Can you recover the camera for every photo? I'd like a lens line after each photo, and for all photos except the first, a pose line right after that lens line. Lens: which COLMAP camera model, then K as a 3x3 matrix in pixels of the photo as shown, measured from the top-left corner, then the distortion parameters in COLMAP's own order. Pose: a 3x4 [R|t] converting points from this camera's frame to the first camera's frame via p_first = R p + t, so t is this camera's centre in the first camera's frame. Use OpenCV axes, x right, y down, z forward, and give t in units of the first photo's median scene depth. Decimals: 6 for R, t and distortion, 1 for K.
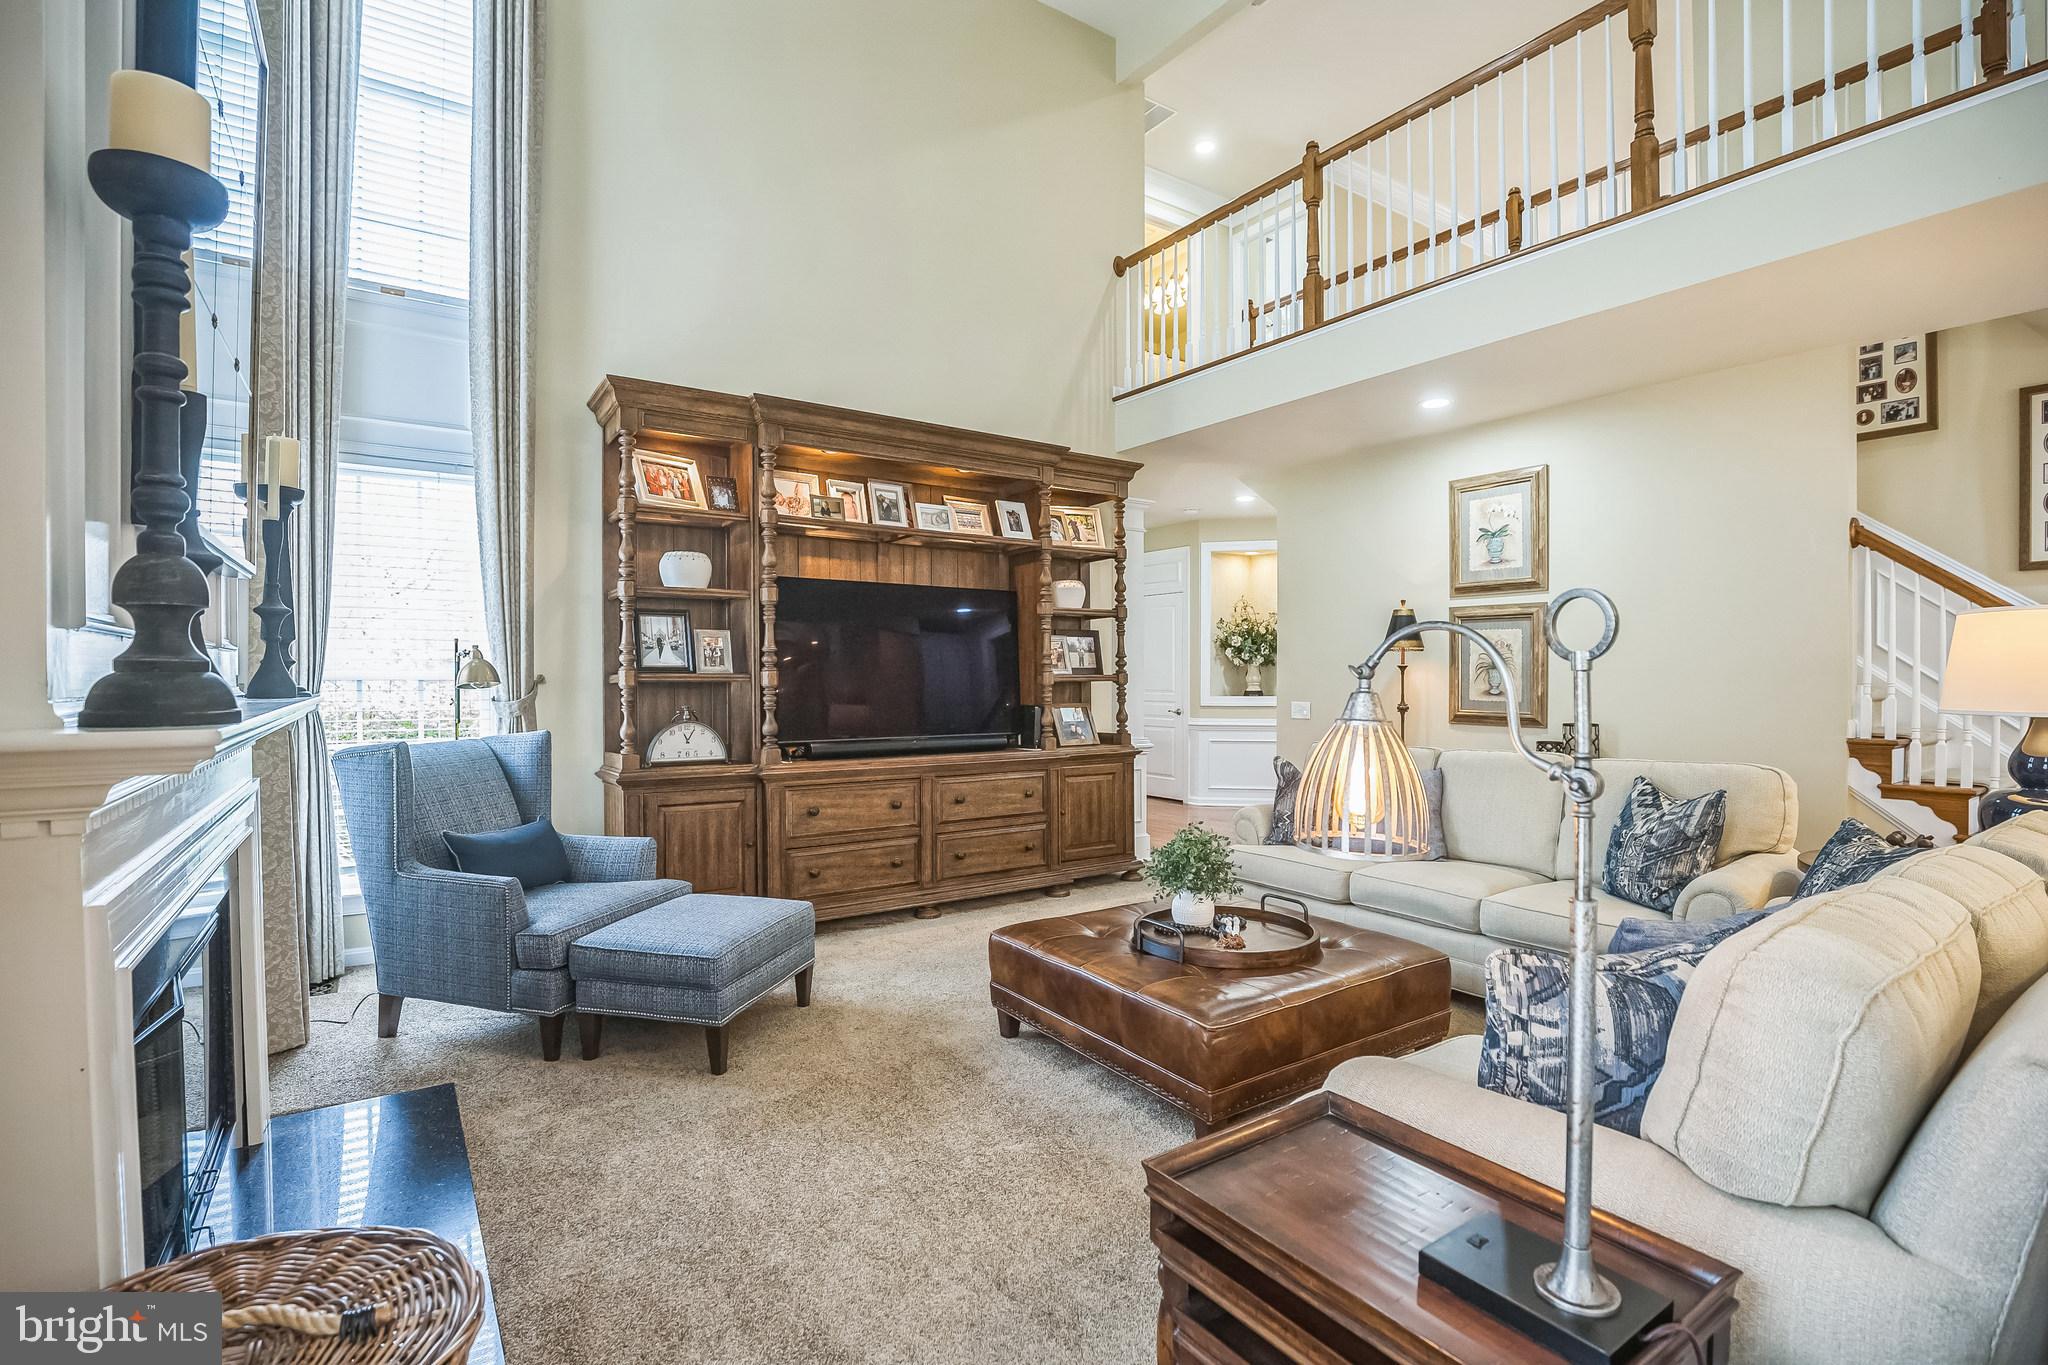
lens RADIAL K [[941.6, 0, 1030.1], [0, 941.6, 672.7], [0, 0, 1]] dist [-0.039996, 0.008942]
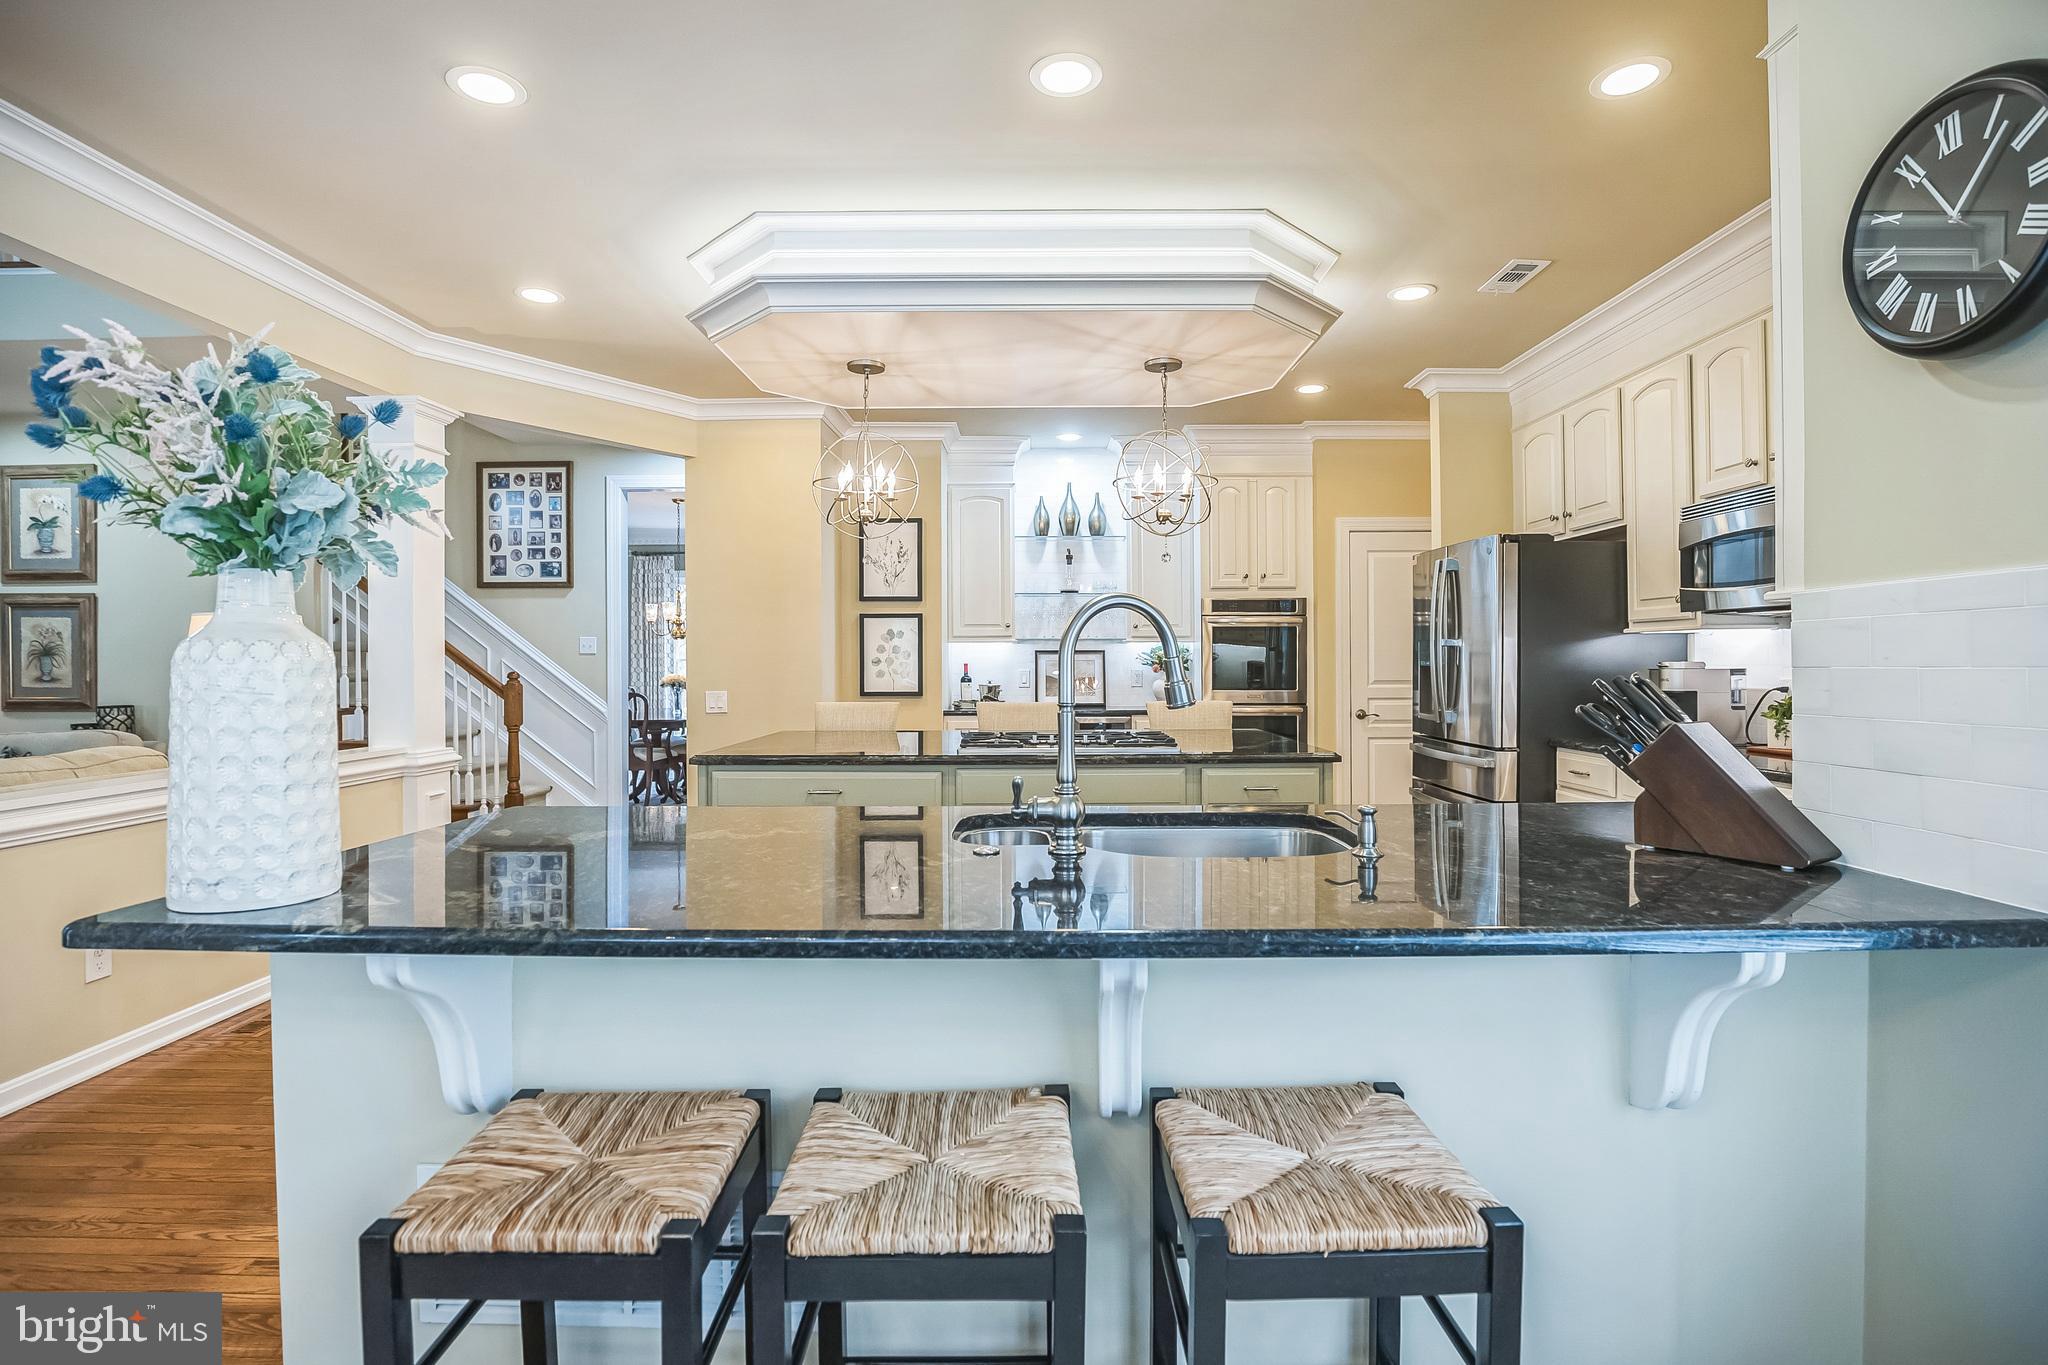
lens RADIAL K [[964.4, 0, 1034.9], [0, 964.4, 670.1], [0, 0, 1]] dist [-0.028429, 0.000076]
pose [[0.568405, -0.011451, 0.822669, 0.306087], [0.003829, 0.999929, 0.011273, 0.004532], [-0.822740, -0.003258, 0.568409, -0.538906]]
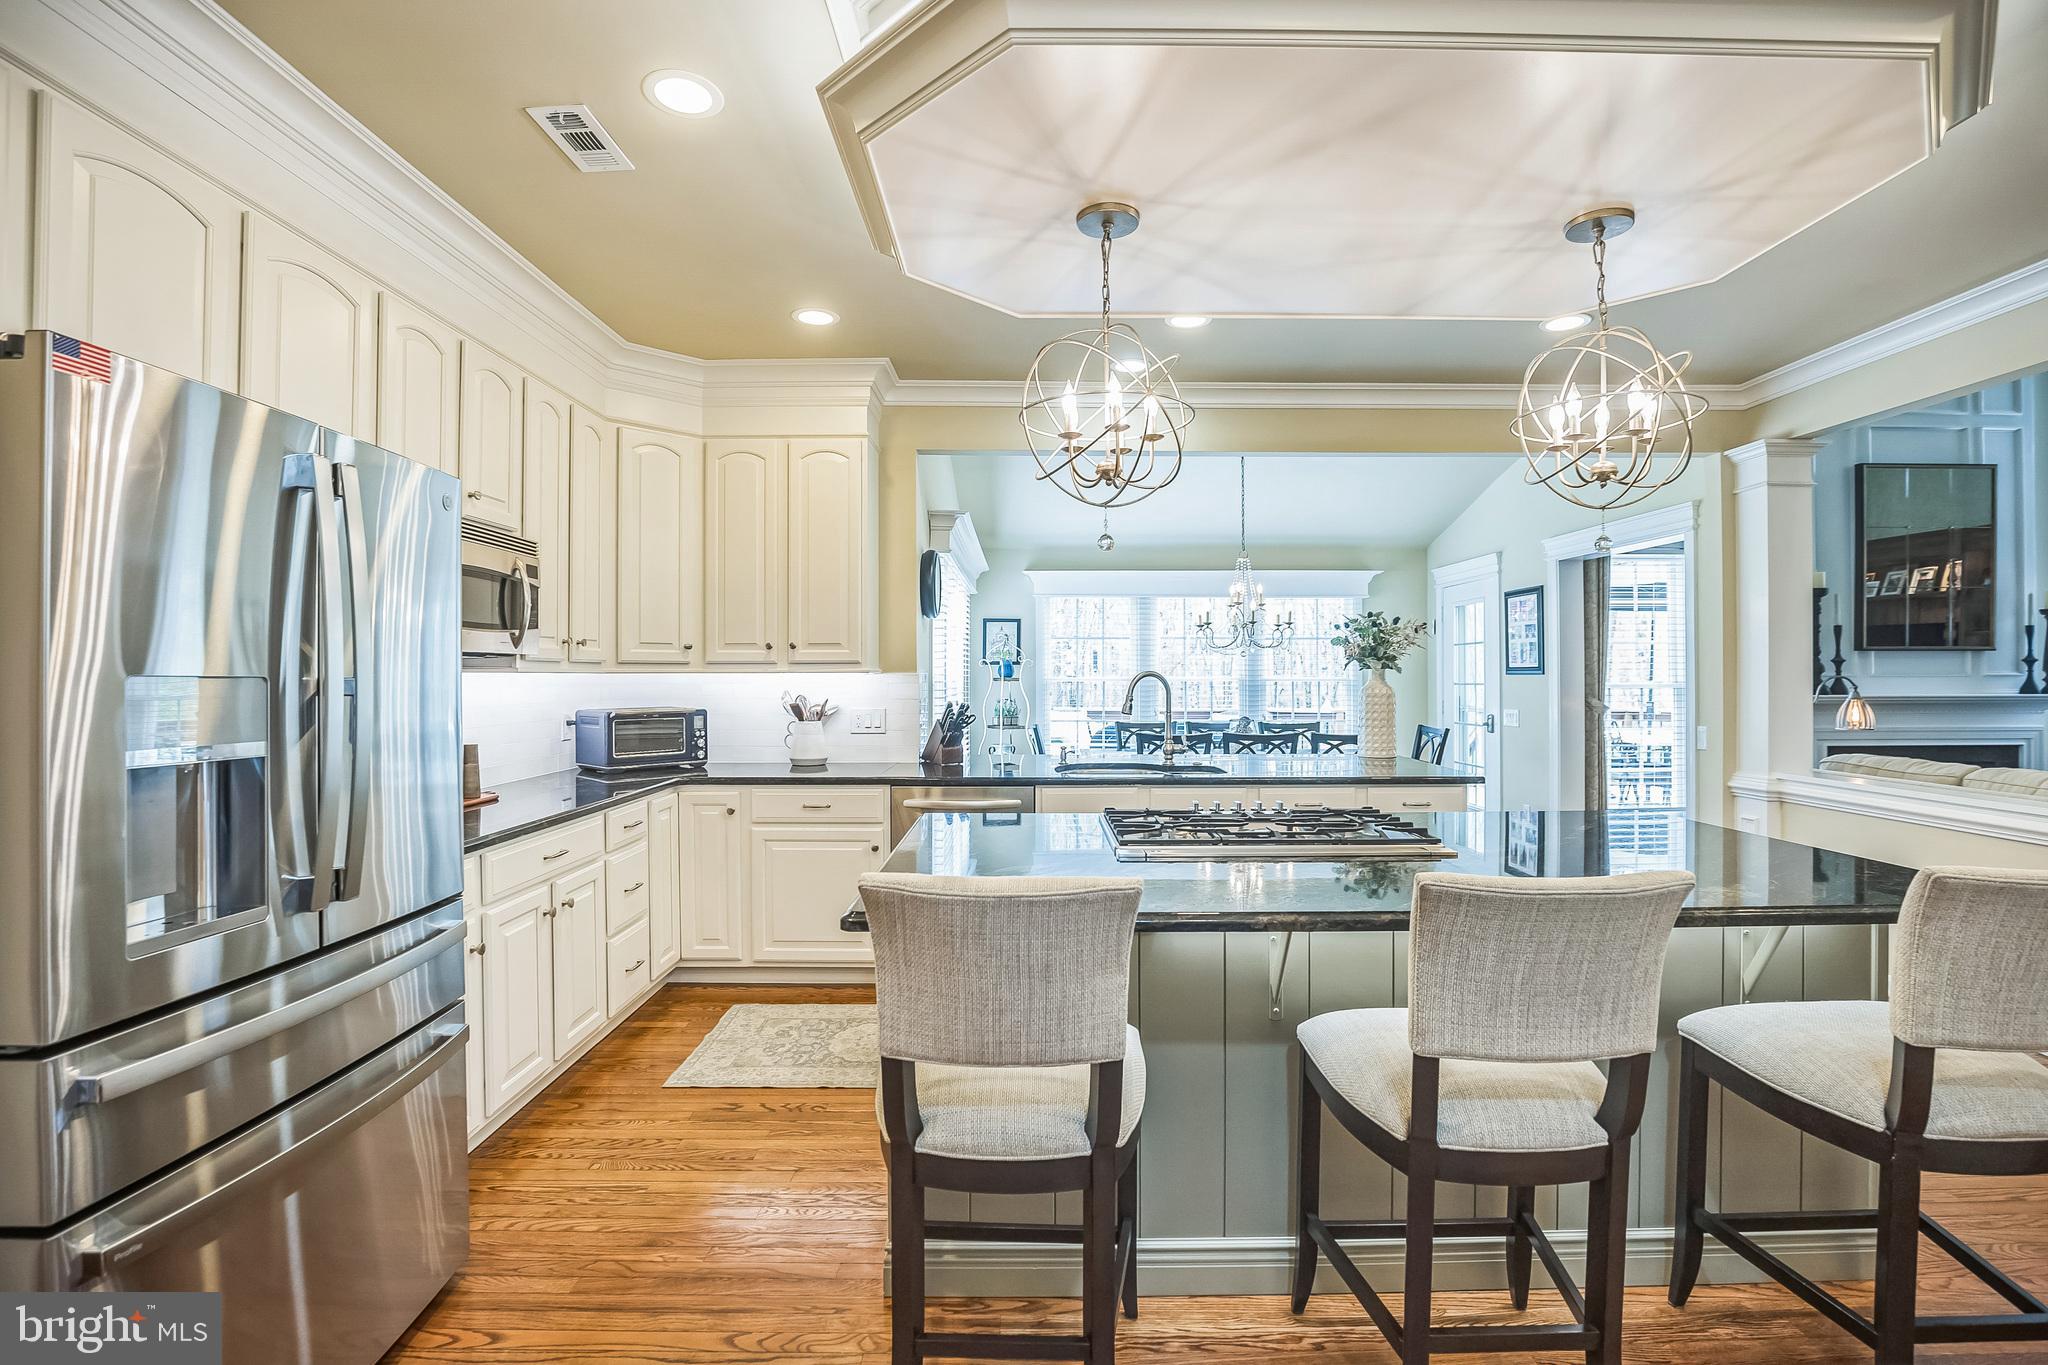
lens RADIAL K [[941.6, 0, 1030.1], [0, 941.6, 672.7], [0, 0, 1]] dist [-0.039996, 0.008942]
pose [[-0.569903, -0.003758, -0.821703, 1.440513], [0.002498, 0.999977, -0.006305, -0.012067], [0.821708, -0.005646, -0.569881, 0.064909]]
